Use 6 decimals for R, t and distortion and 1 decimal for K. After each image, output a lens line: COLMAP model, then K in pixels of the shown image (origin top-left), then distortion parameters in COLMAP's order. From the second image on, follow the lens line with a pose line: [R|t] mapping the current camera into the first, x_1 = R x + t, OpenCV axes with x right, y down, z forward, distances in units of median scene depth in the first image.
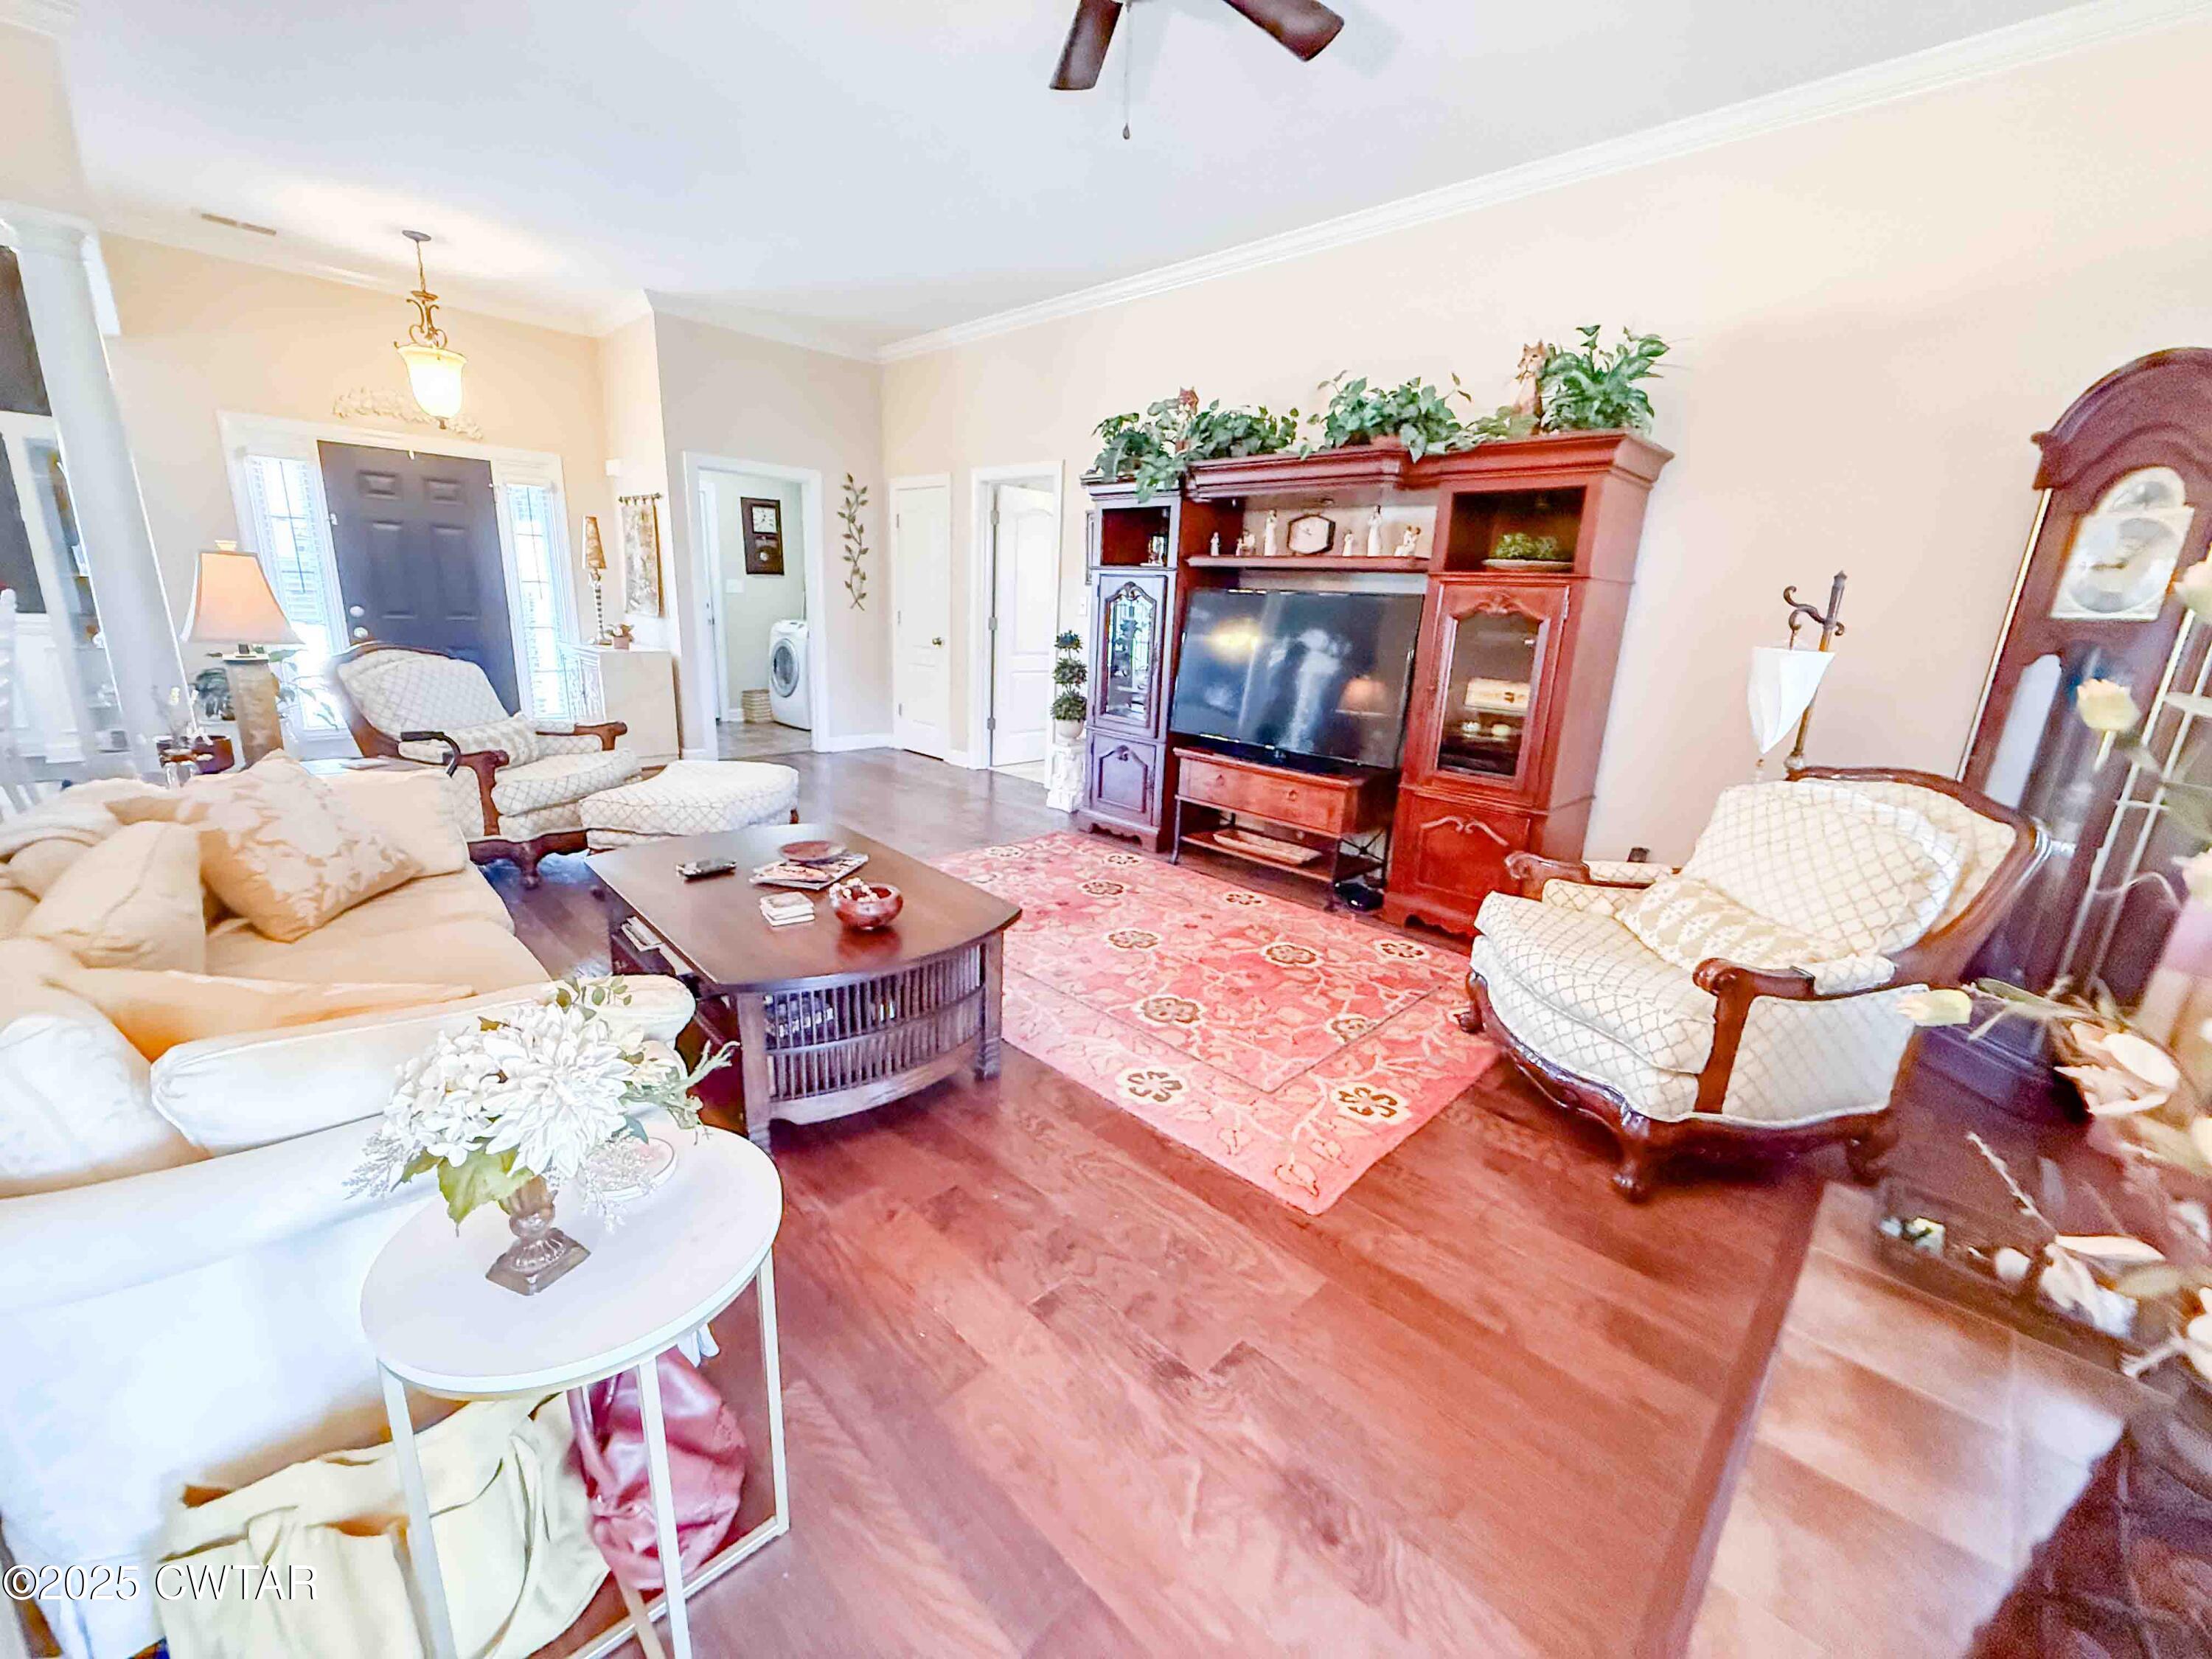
lens RADIAL K [[882.6, 0, 1101.6], [0, 882.6, 830.6], [0, 0, 1]] dist [0.001843, 0.000404]
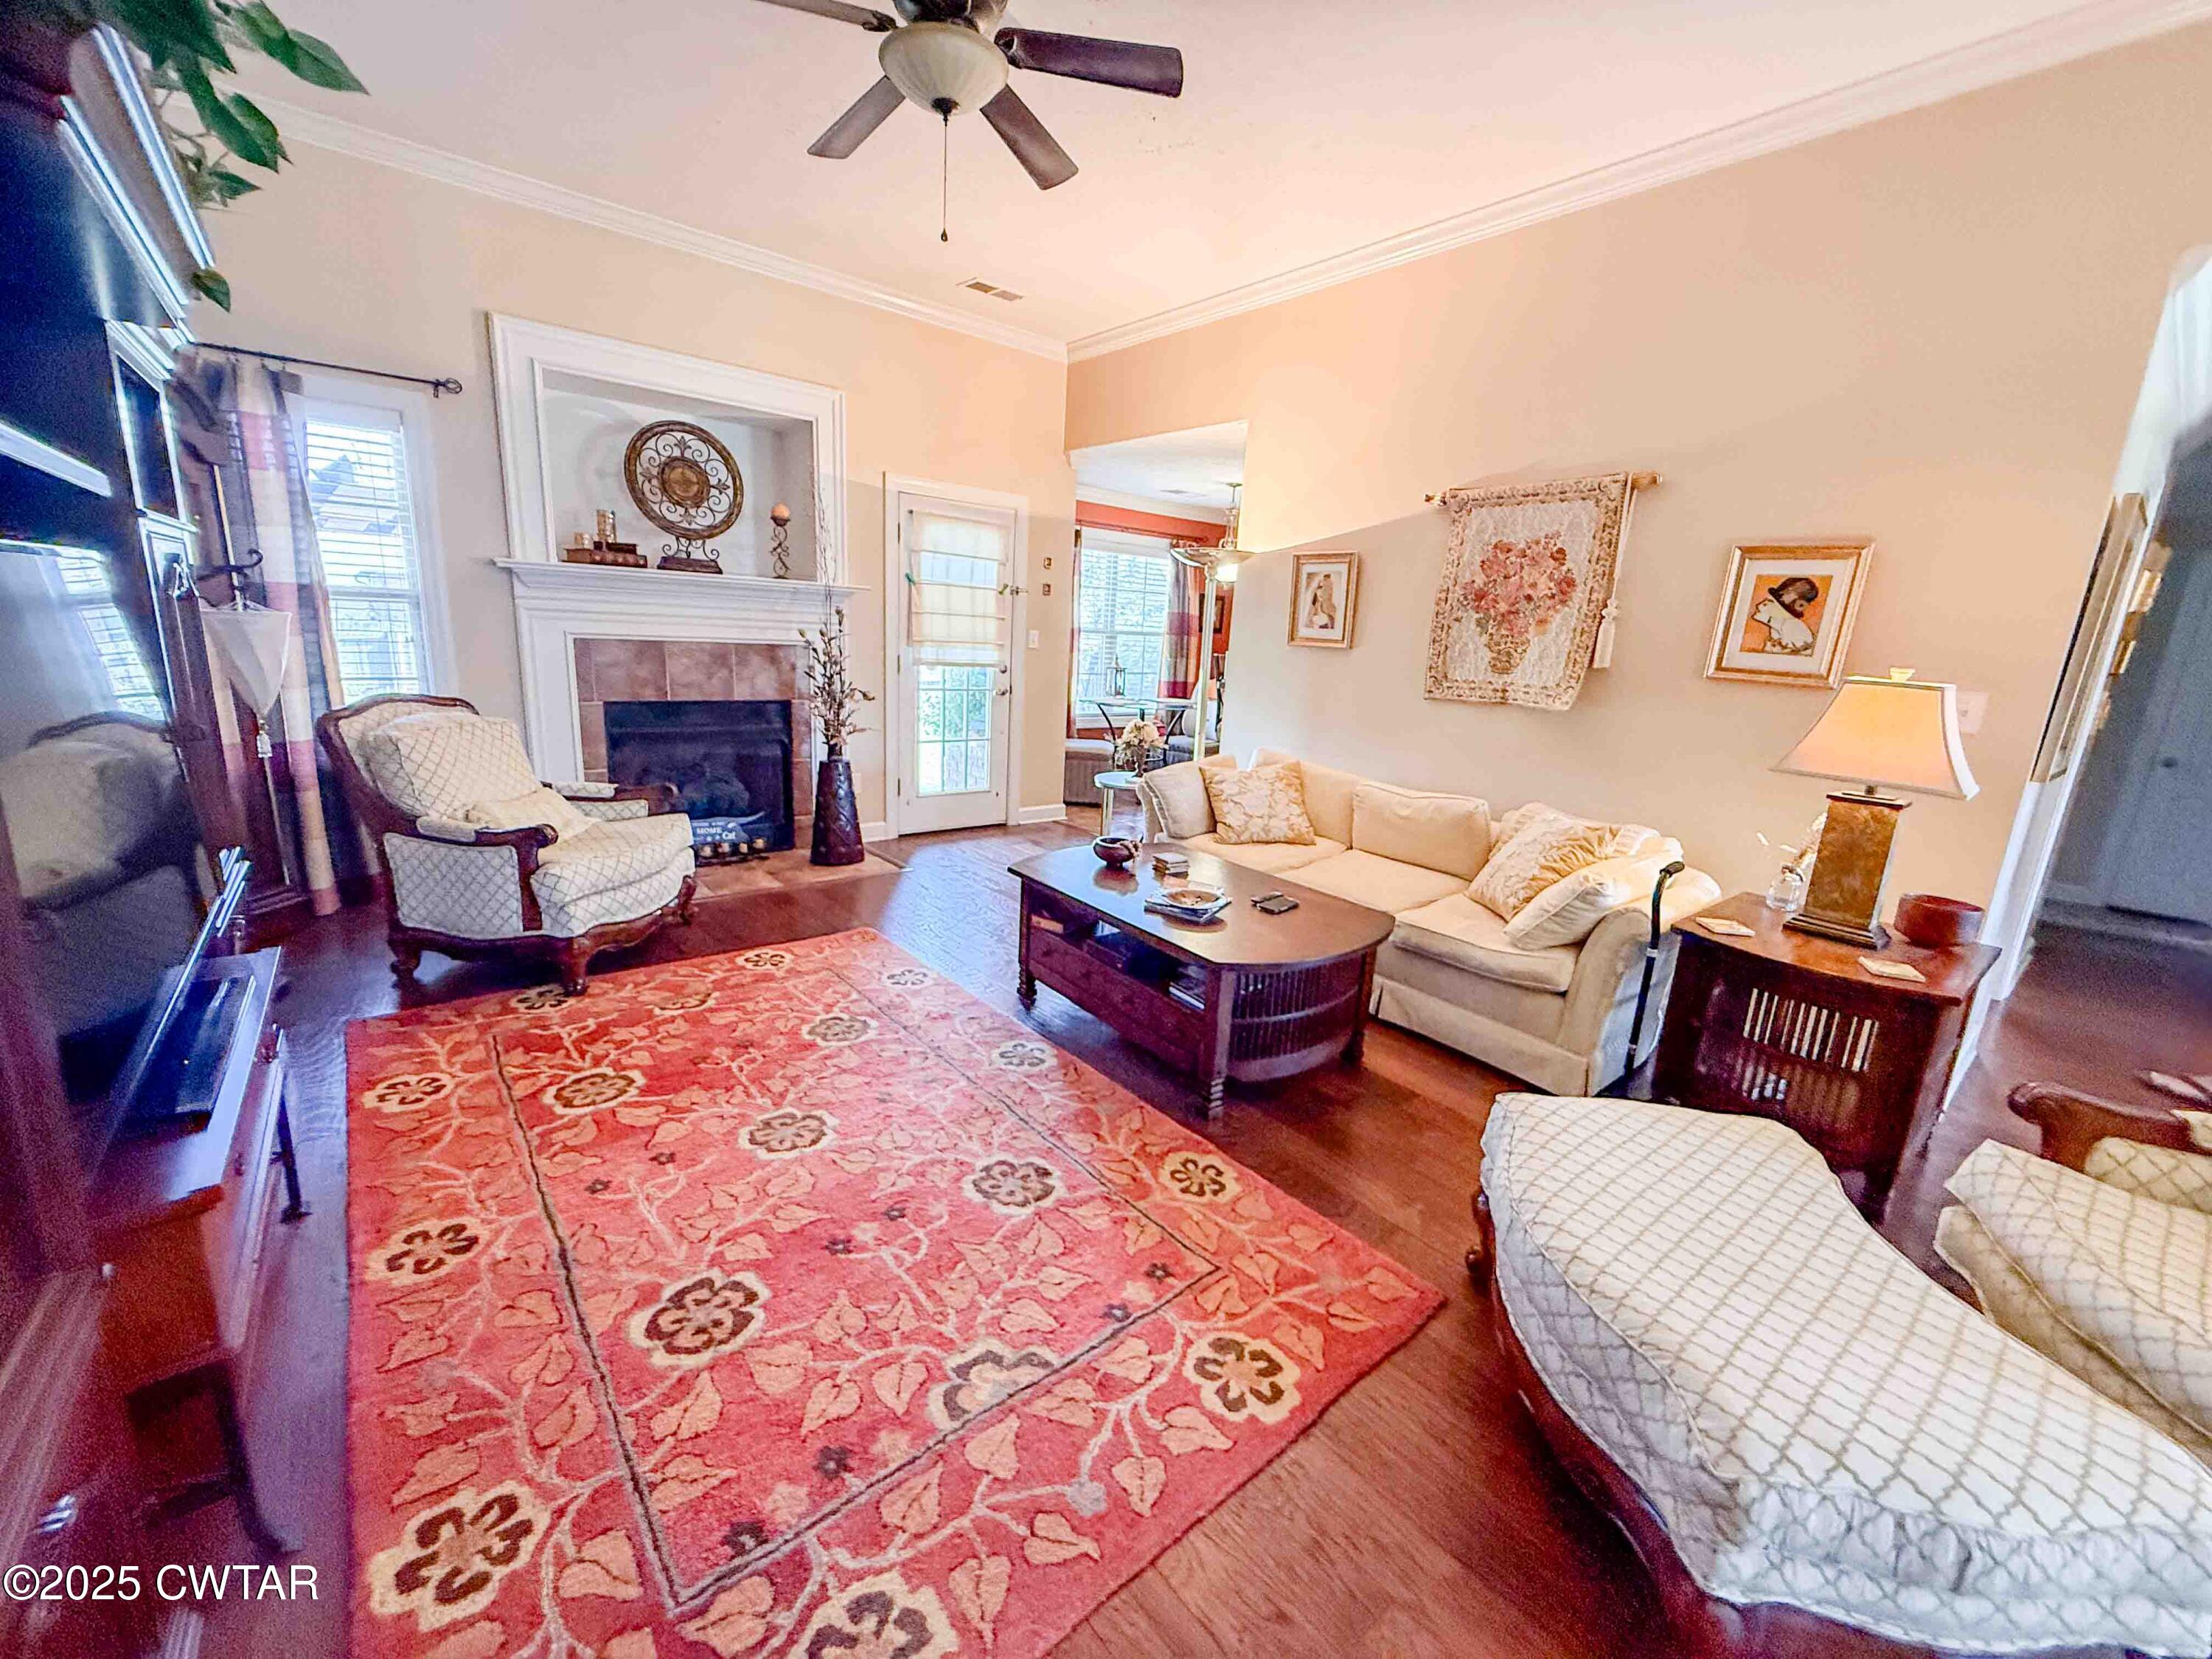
lens RADIAL K [[882.6, 0, 1101.6], [0, 882.6, 830.6], [0, 0, 1]] dist [0.001843, 0.000404]
pose [[-0.990116, -0.119255, 0.073814, -0.202762], [-0.071236, 0.880972, 0.467775, -0.373413], [-0.120813, 0.457893, -0.880760, 1.338625]]
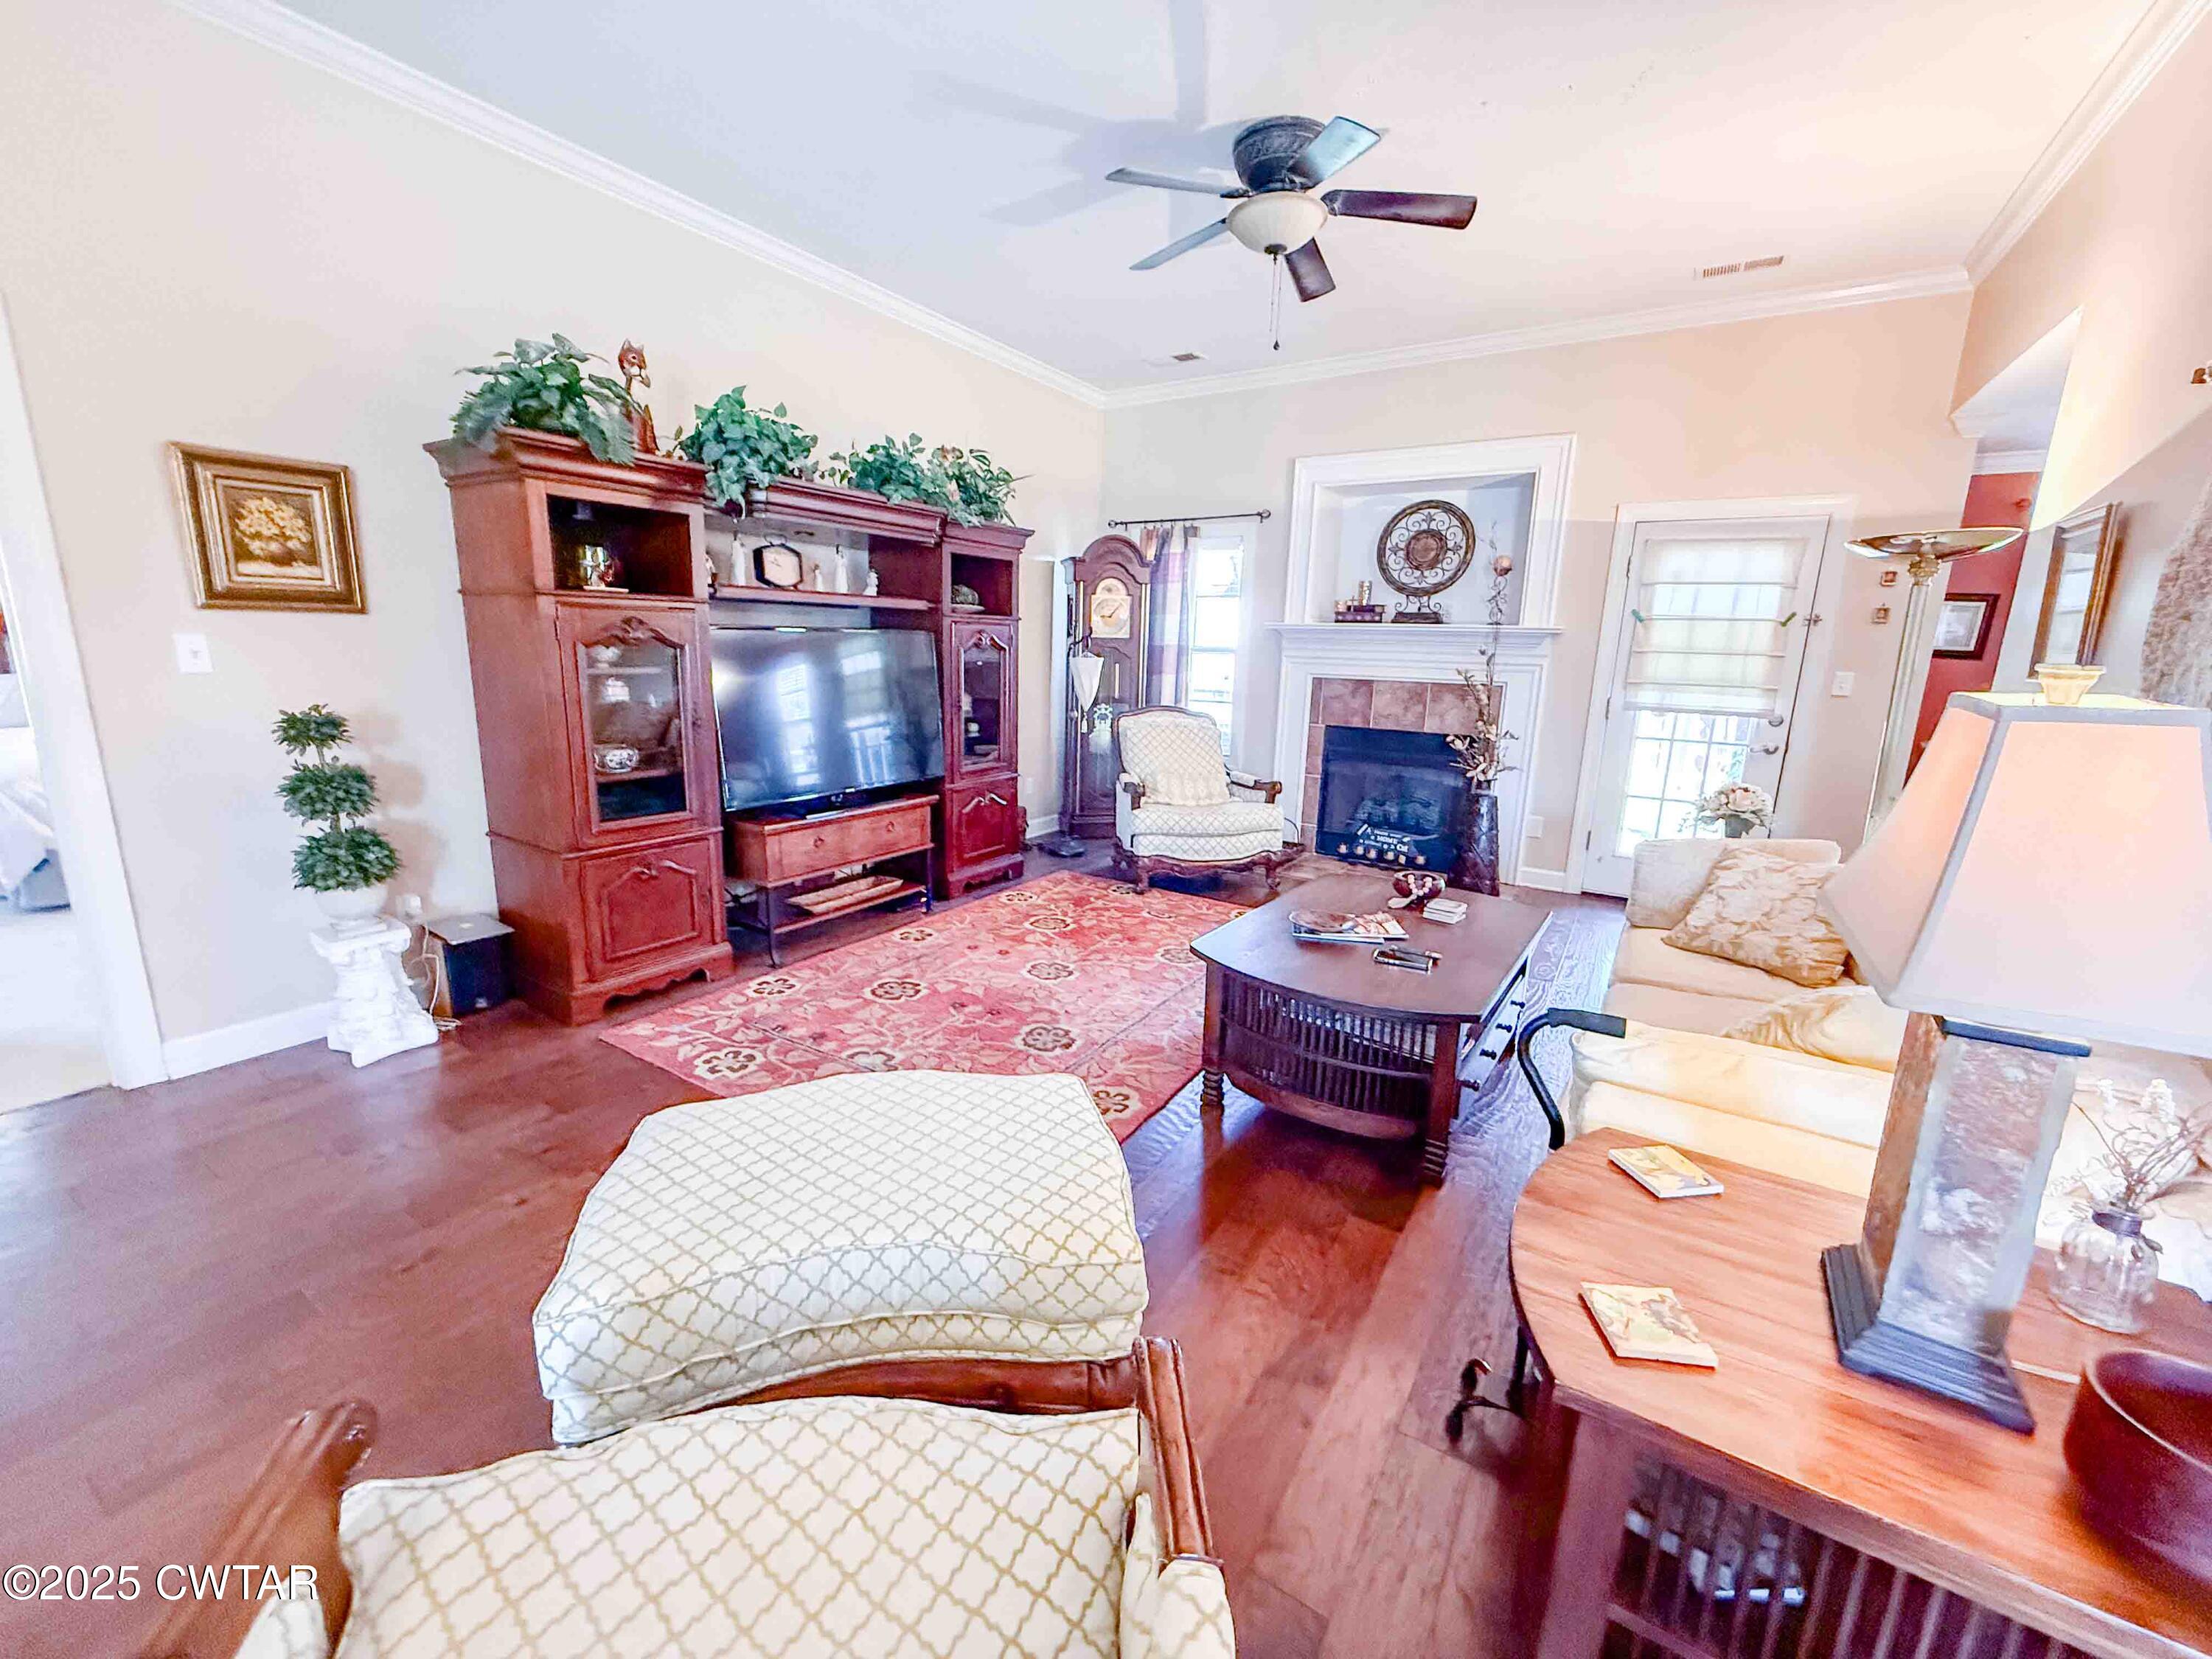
lens RADIAL K [[882.6, 0, 1101.6], [0, 882.6, 830.6], [0, 0, 1]] dist [0.001843, 0.000404]
pose [[-0.211889, -0.255748, 0.943237, -0.852619], [0.213587, 0.929702, 0.300059, -0.307699], [-0.953668, 0.265042, -0.142369, 0.963521]]
